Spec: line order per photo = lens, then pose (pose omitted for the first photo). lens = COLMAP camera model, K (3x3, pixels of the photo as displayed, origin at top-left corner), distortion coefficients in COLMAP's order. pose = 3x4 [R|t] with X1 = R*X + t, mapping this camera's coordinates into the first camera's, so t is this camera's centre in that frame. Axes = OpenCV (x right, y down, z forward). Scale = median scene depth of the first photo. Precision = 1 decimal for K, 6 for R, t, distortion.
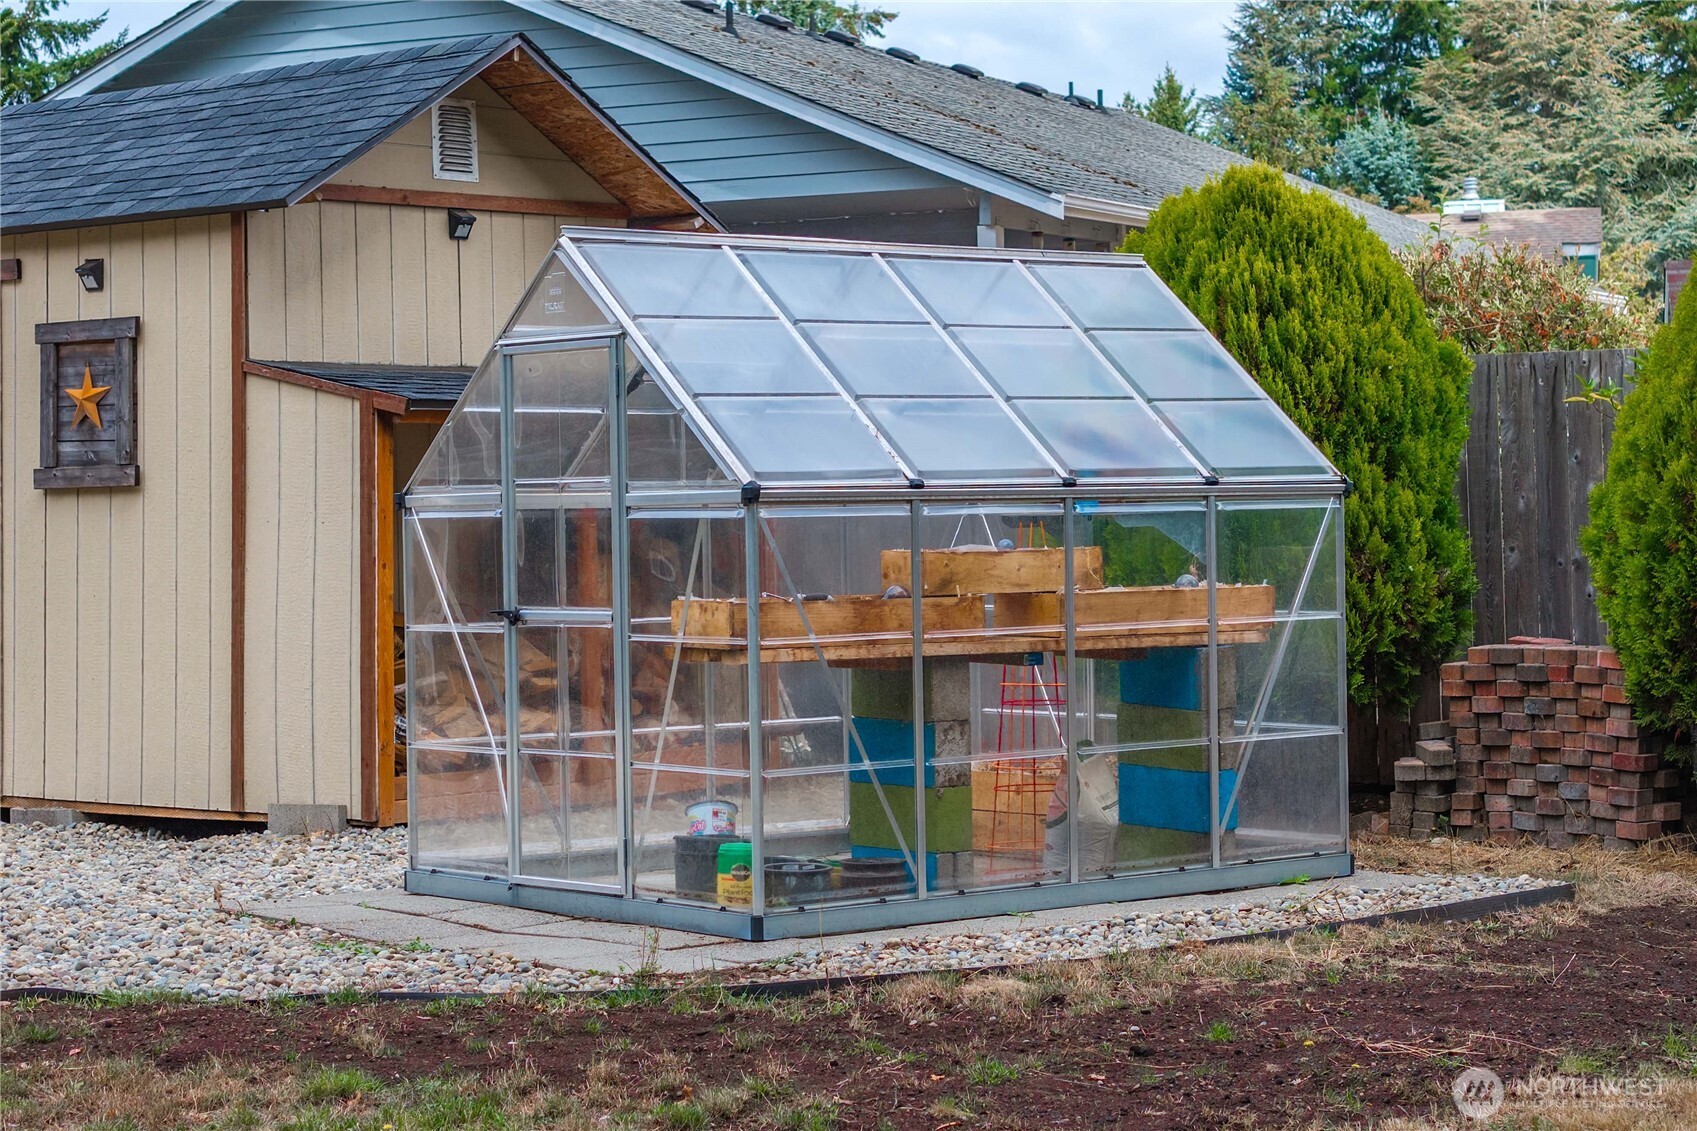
lens RADIAL K [[3628.6, 0, 848.5], [0, 3628.6, 565.5], [0, 0, 1]] dist [-0.023356, 0.267287]
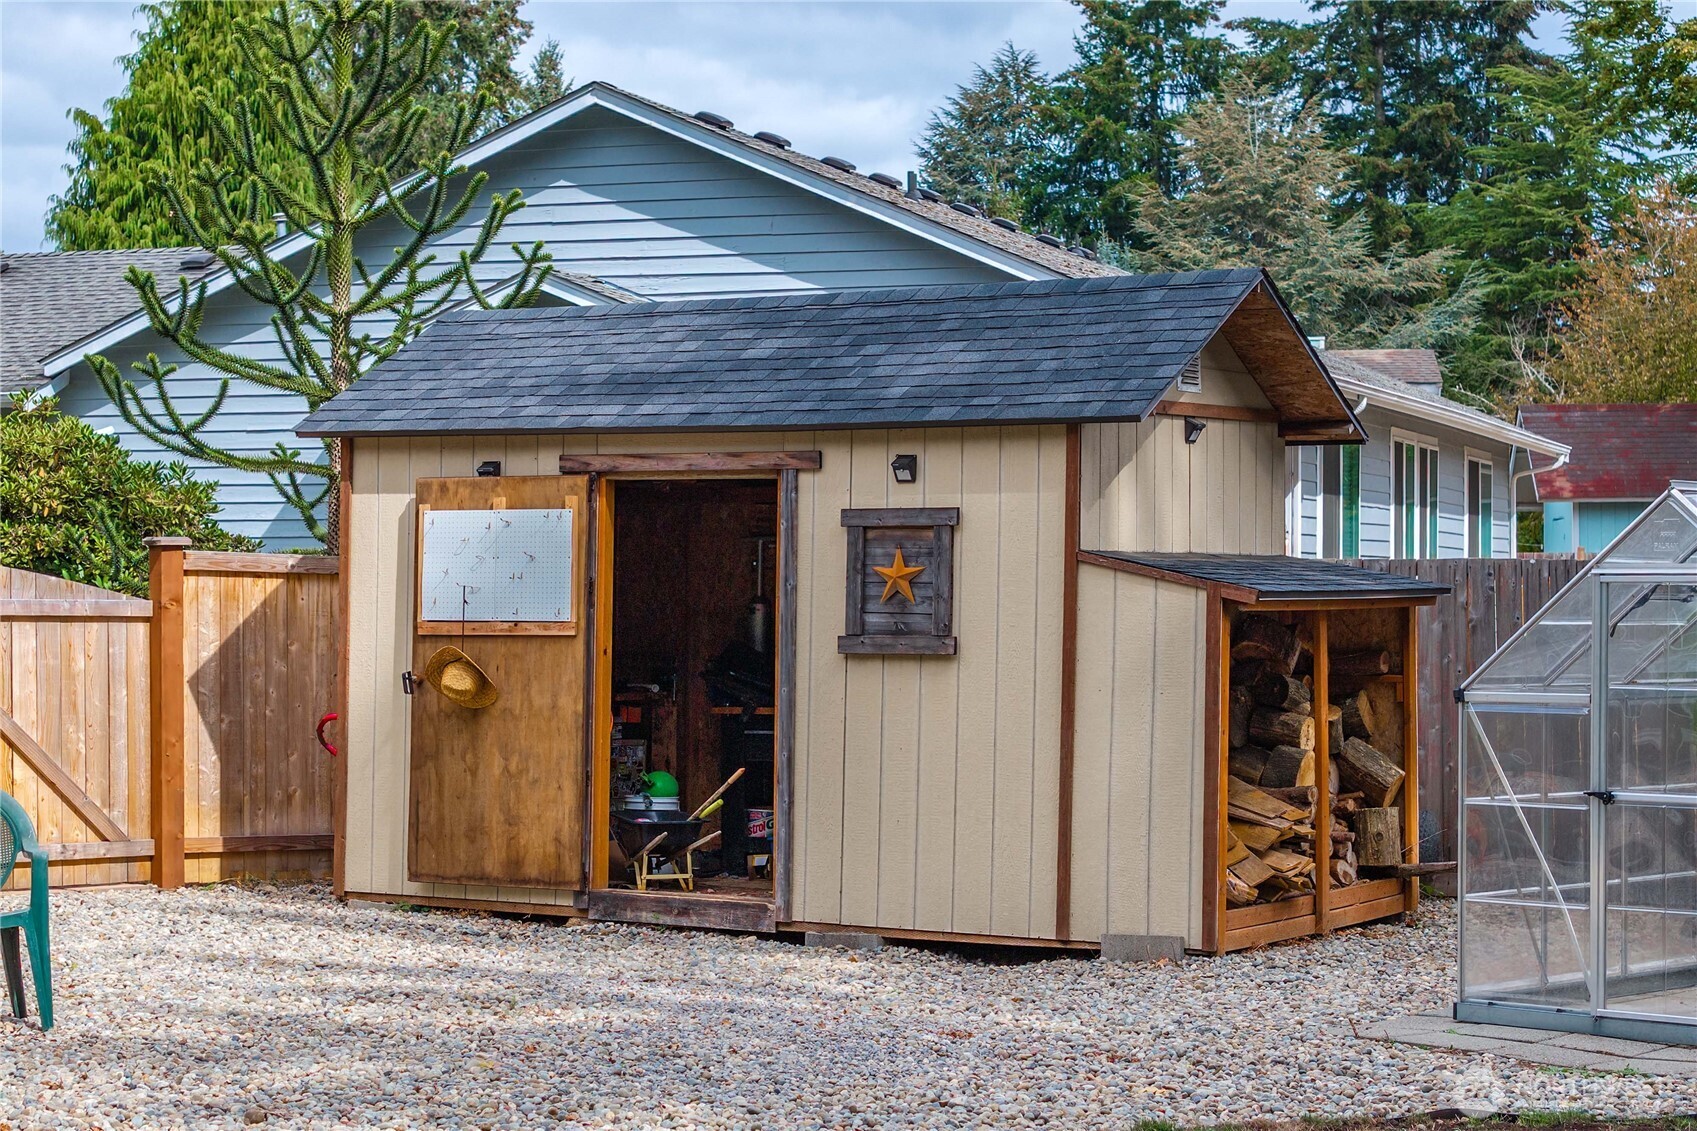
lens RADIAL K [[3559.2, 0, 849.9], [0, 3559.2, 619.6], [0, 0, 1]] dist [-0.029590, 0.178594]
pose [[0.991301, 0.019035, 0.130228, -0.368340], [-0.018159, 0.999804, -0.007911, -0.023046], [-0.130353, 0.005478, 0.991452, -0.111932]]
